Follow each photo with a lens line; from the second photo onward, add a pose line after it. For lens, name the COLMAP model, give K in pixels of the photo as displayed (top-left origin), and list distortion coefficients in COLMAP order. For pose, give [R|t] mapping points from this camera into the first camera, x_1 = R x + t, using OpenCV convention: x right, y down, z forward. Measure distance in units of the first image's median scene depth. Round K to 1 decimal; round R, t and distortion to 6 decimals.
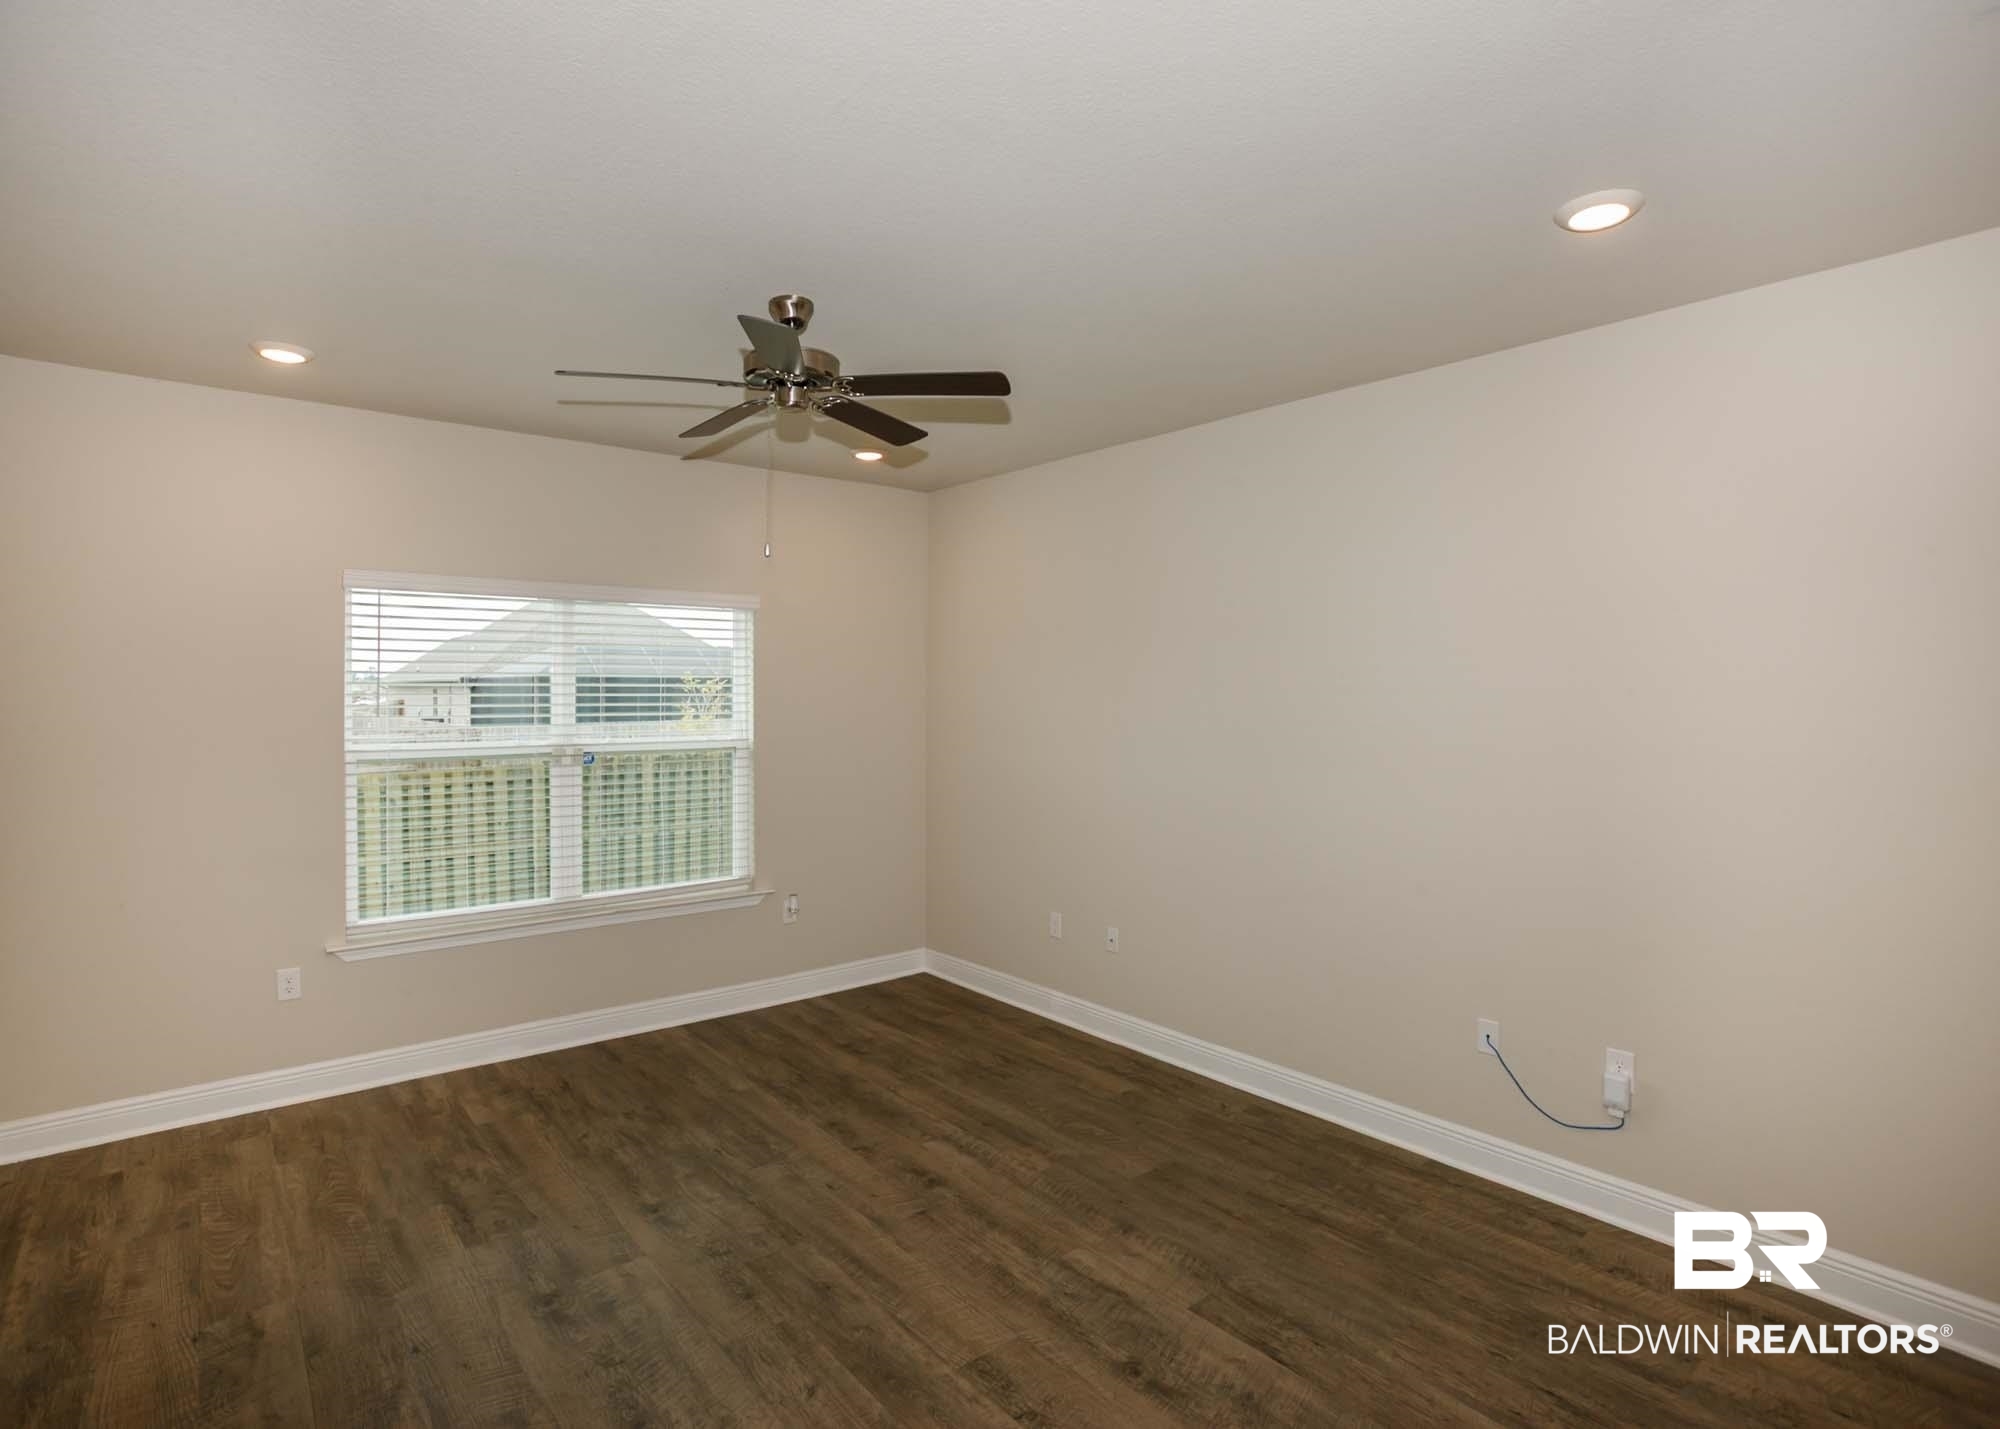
lens RADIAL K [[1011.6, 0, 994.3], [0, 1011.6, 707.3], [0, 0, 1]] dist [-0.070980, 0.032822]
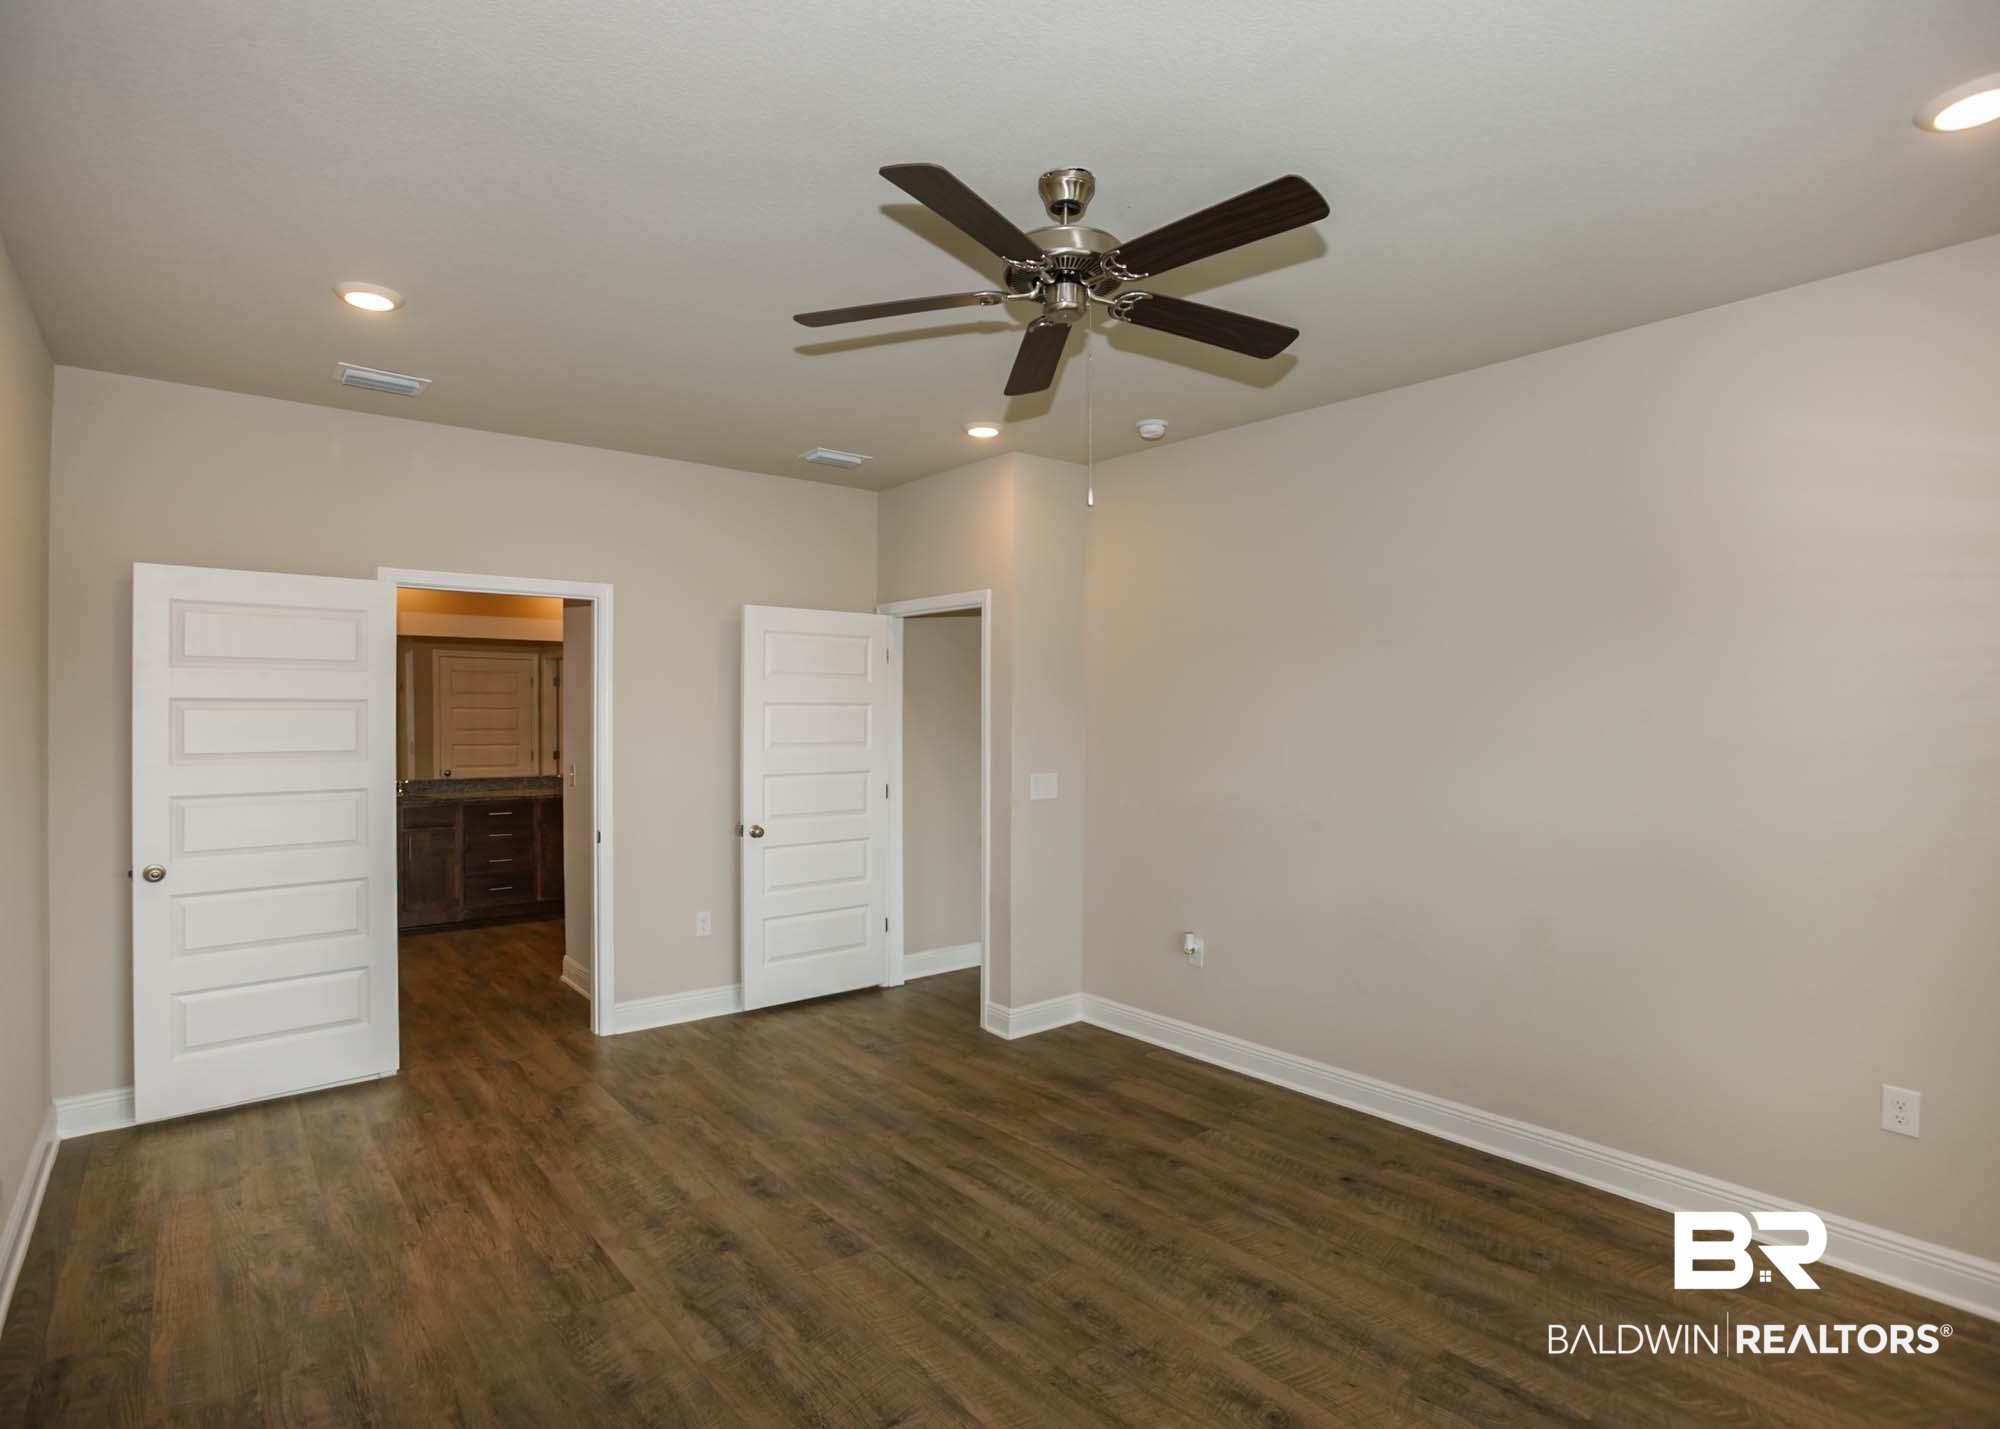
lens RADIAL K [[1011.6, 0, 994.3], [0, 1011.6, 707.3], [0, 0, 1]] dist [-0.070980, 0.032822]
pose [[-0.999979, -0.006405, 0.000209, -0.165158], [-0.006401, 0.999854, 0.015856, -0.005177], [-0.000311, 0.015854, -0.999874, 1.969177]]
